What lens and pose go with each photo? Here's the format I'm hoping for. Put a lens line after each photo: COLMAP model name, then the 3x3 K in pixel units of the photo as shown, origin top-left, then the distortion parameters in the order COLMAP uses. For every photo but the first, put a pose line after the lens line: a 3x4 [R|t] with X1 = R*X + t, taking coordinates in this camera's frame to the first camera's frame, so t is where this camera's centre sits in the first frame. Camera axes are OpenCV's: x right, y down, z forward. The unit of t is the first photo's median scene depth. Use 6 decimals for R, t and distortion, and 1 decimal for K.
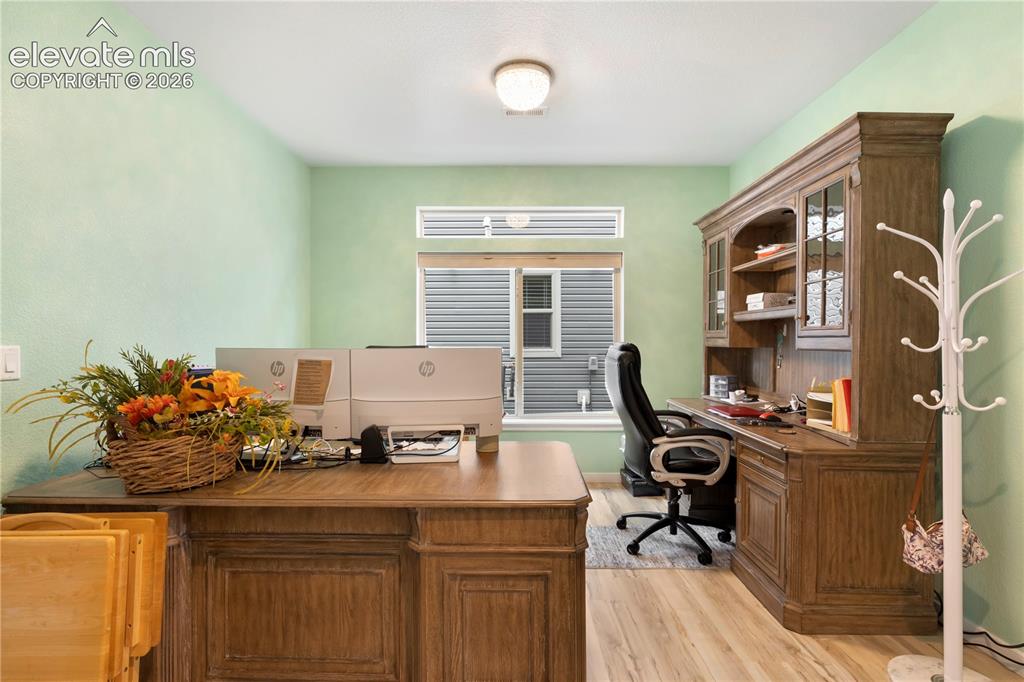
lens RADIAL K [[489.1, 0, 511.9], [0, 489.1, 338.0], [0, 0, 1]] dist [-0.002106, 0.000028]
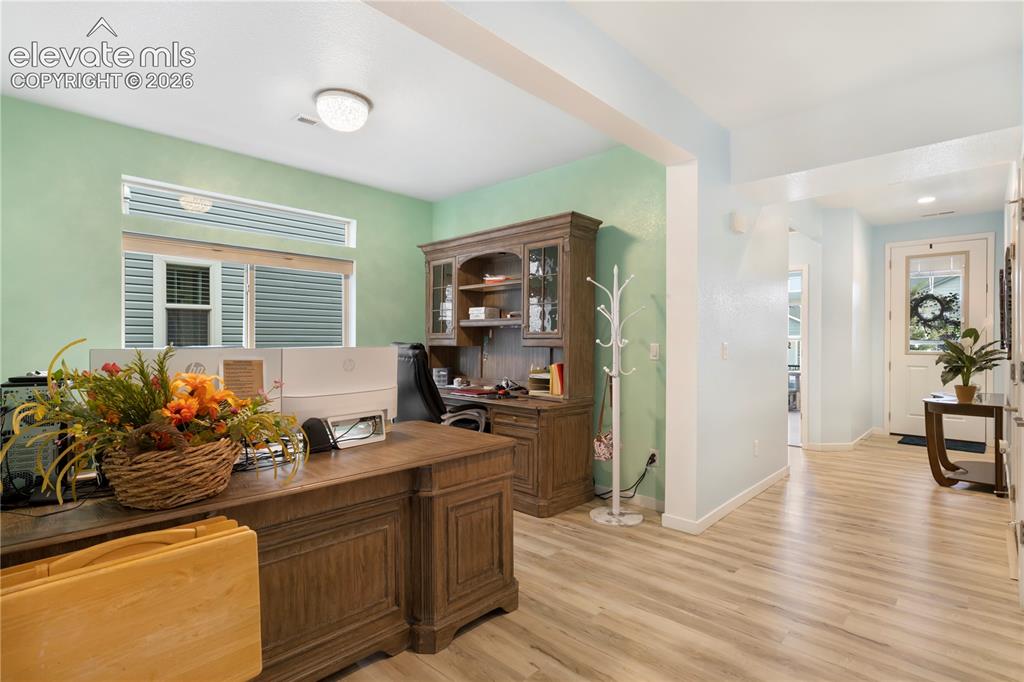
lens RADIAL K [[501.3, 0, 512.0], [0, 501.3, 341.0], [0, 0, 1]] dist [-0.000284, -0.000041]
pose [[0.683932, 0.000752, 0.729545, -0.728297], [-0.003752, 0.999990, 0.002486, 0.001913], [-0.729536, -0.004438, 0.683928, -0.073290]]
